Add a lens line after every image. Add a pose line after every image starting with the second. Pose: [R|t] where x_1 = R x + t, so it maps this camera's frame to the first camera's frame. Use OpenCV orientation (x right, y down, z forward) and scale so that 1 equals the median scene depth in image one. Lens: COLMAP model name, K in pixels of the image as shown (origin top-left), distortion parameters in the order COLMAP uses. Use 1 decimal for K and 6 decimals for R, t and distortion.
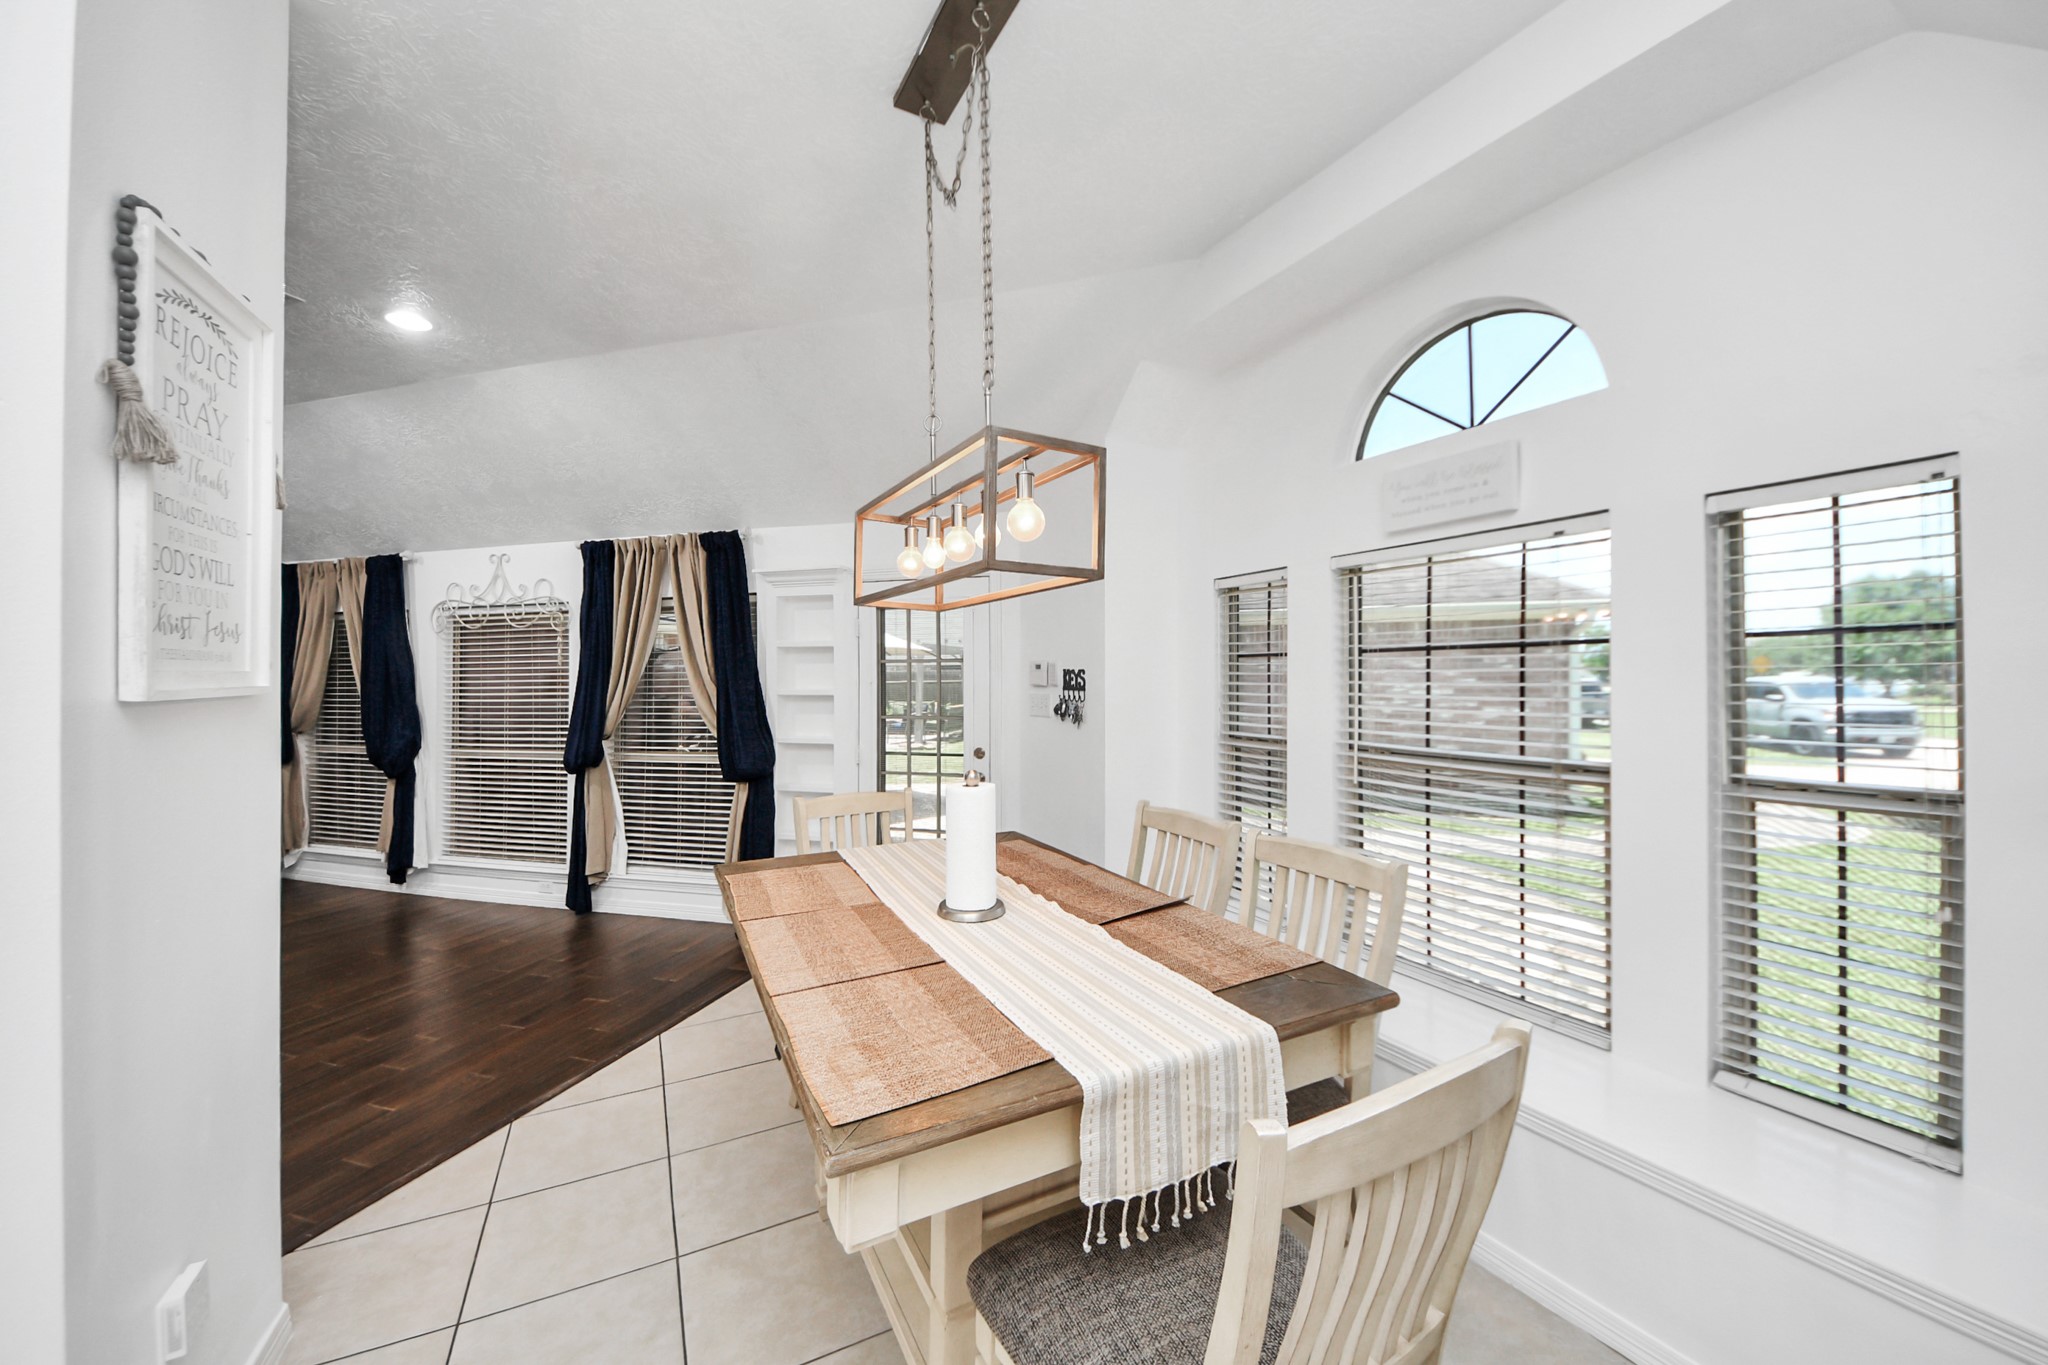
lens RADIAL K [[718.2, 0, 1024.0], [0, 718.2, 682.5], [0, 0, 1]] dist [0.023277, -0.020858]
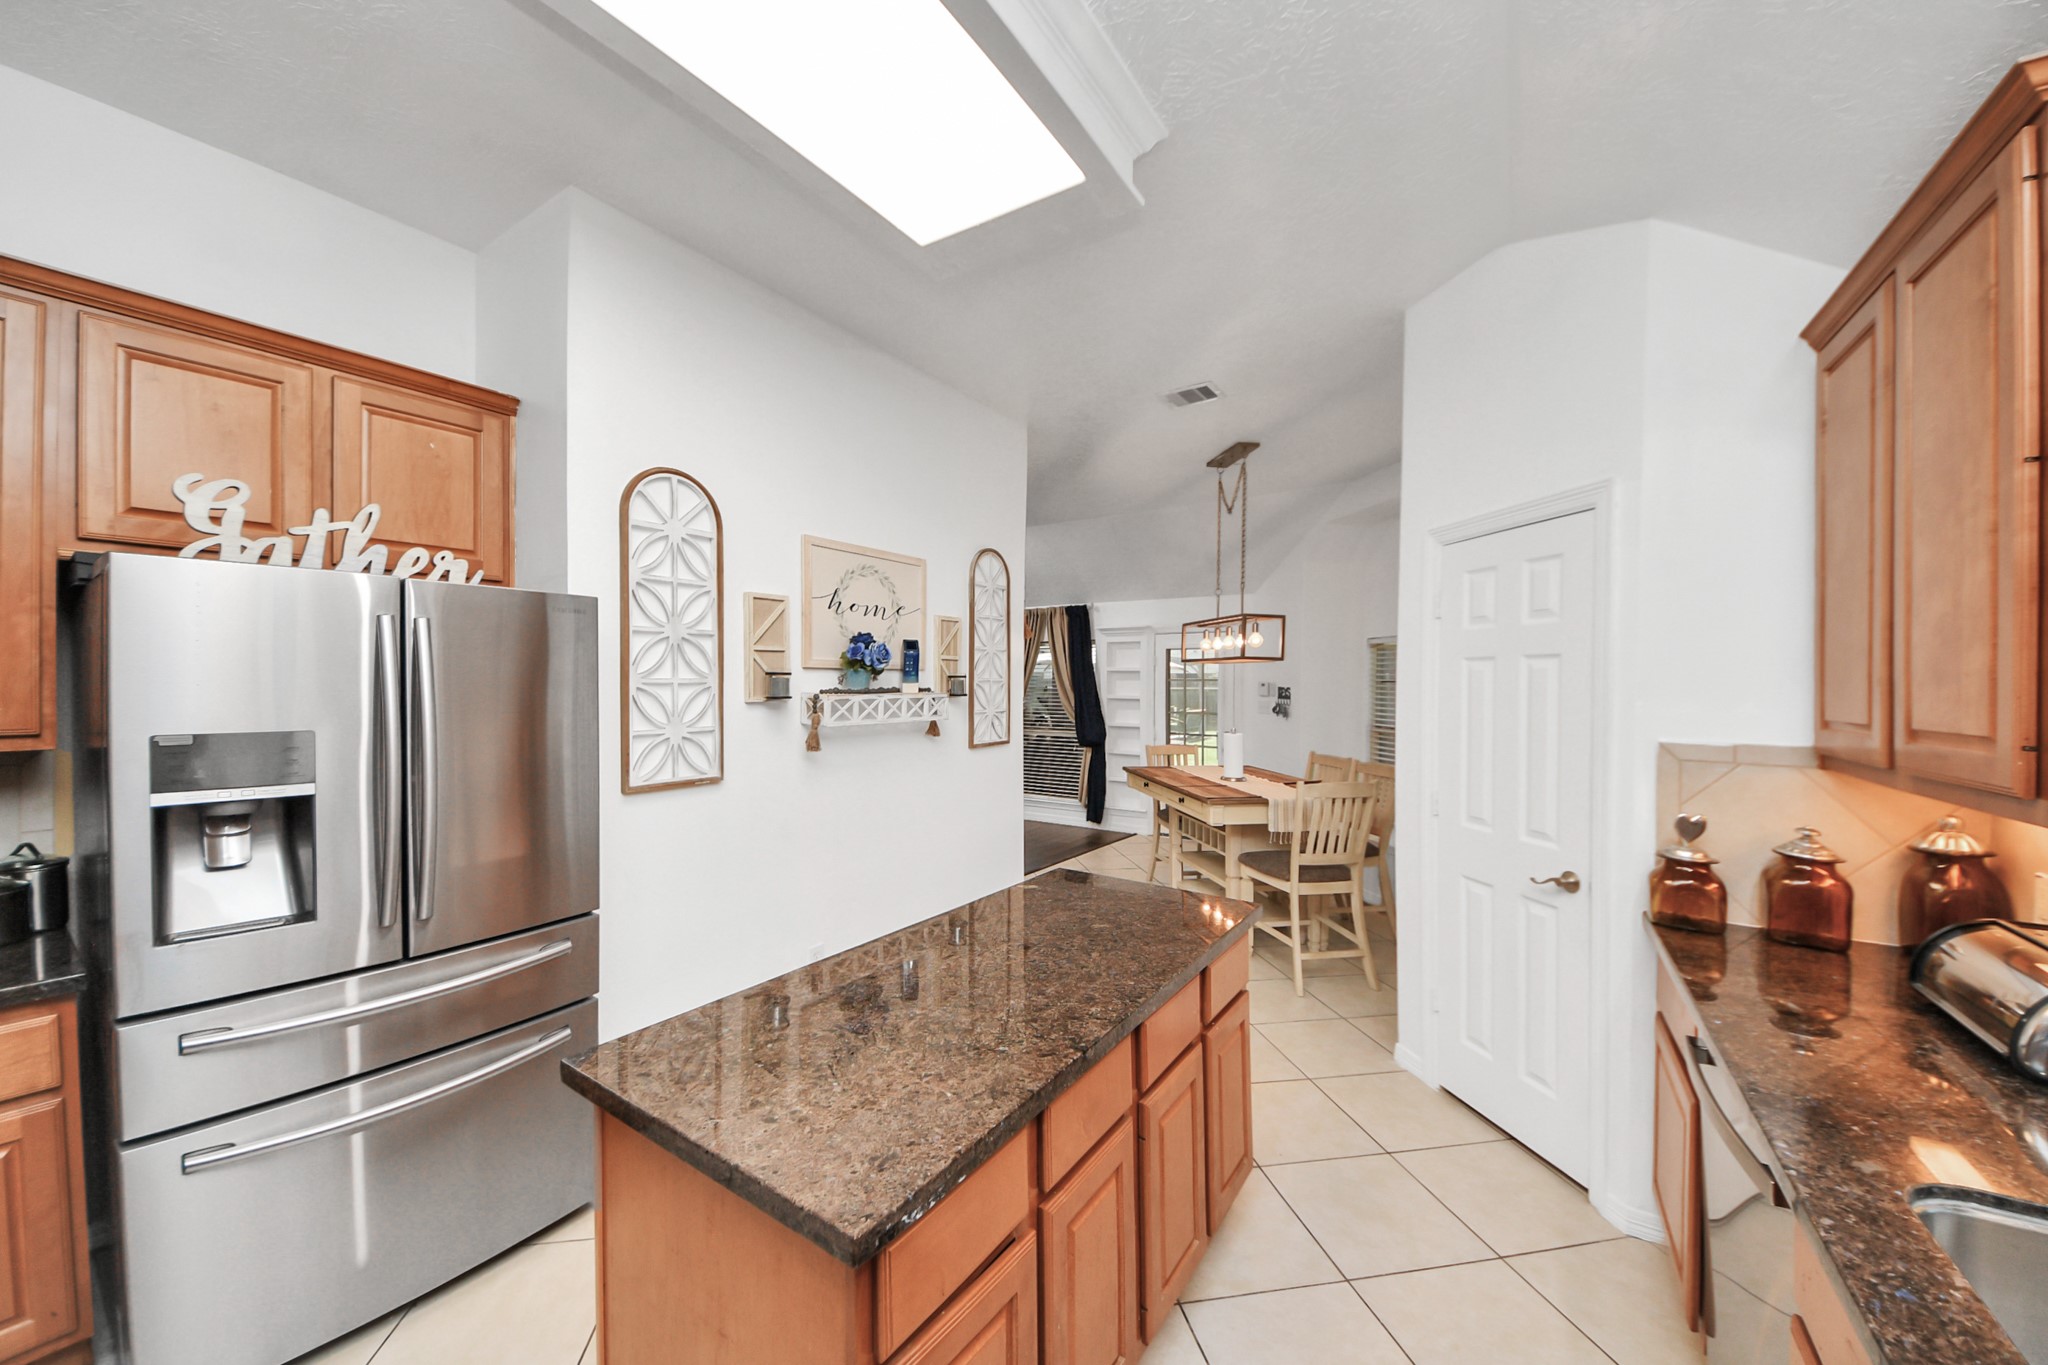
lens RADIAL K [[730.6, 0, 1028.5], [0, 730.6, 677.7], [0, 0, 1]] dist [0.042791, -0.029050]
pose [[0.954879, 0.011878, -0.296758, 0.003166], [-0.016082, 0.999802, -0.011731, -0.009774], [0.296560, 0.015974, 0.954881, -0.937198]]
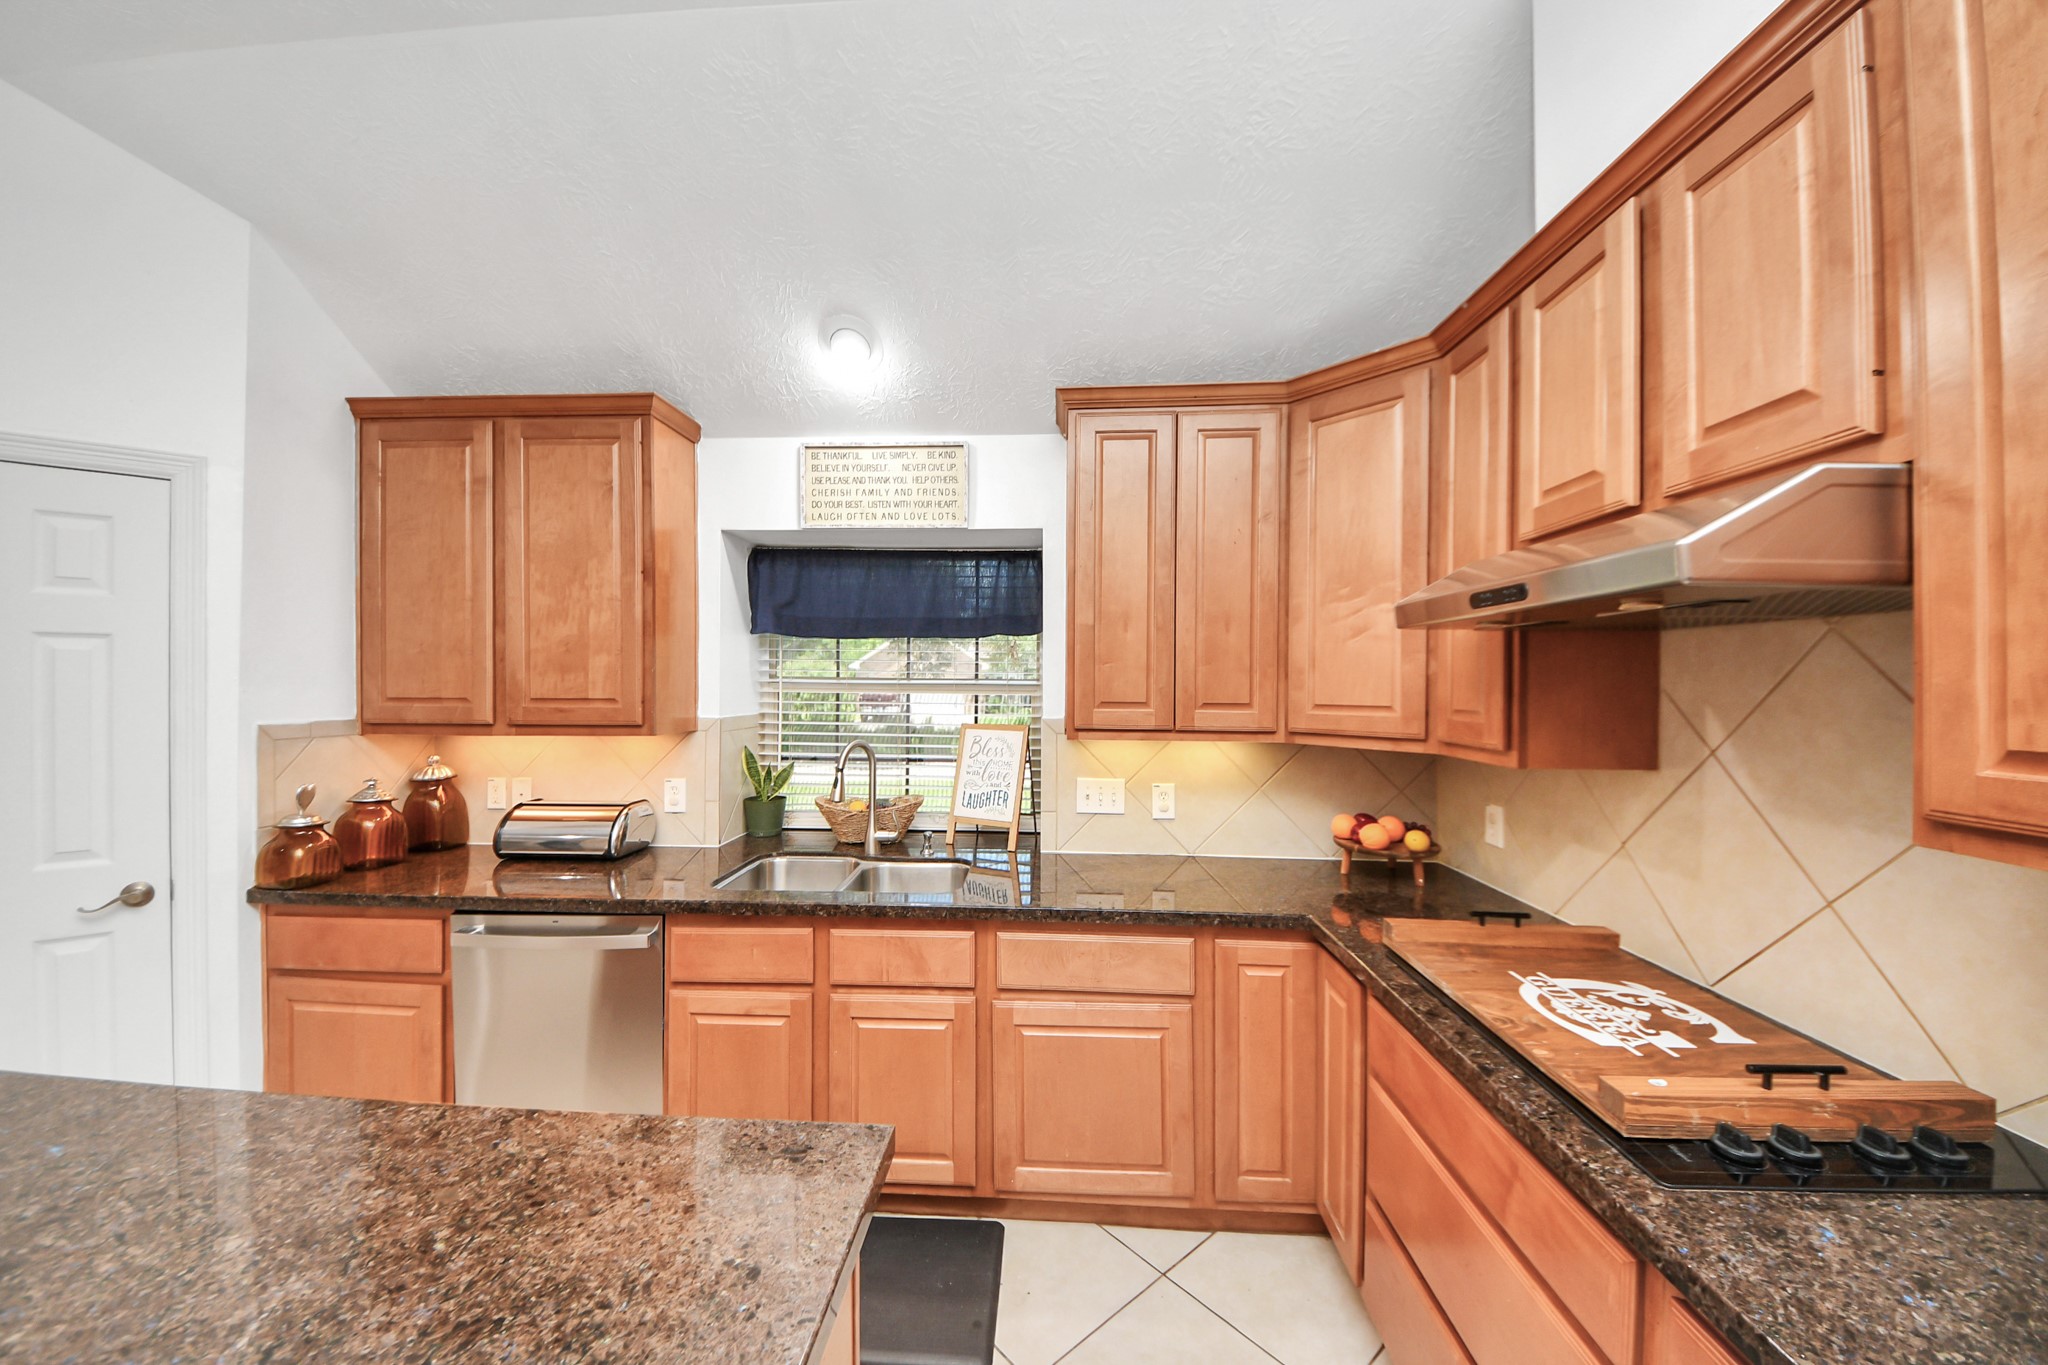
lens RADIAL K [[718.2, 0, 1024.0], [0, 718.2, 682.5], [0, 0, 1]] dist [0.023277, -0.020858]
pose [[-0.244034, 0.006974, 0.969742, -0.437315], [0.003996, 0.999973, -0.006186, -0.001829], [-0.969759, 0.002365, -0.244055, -0.695587]]
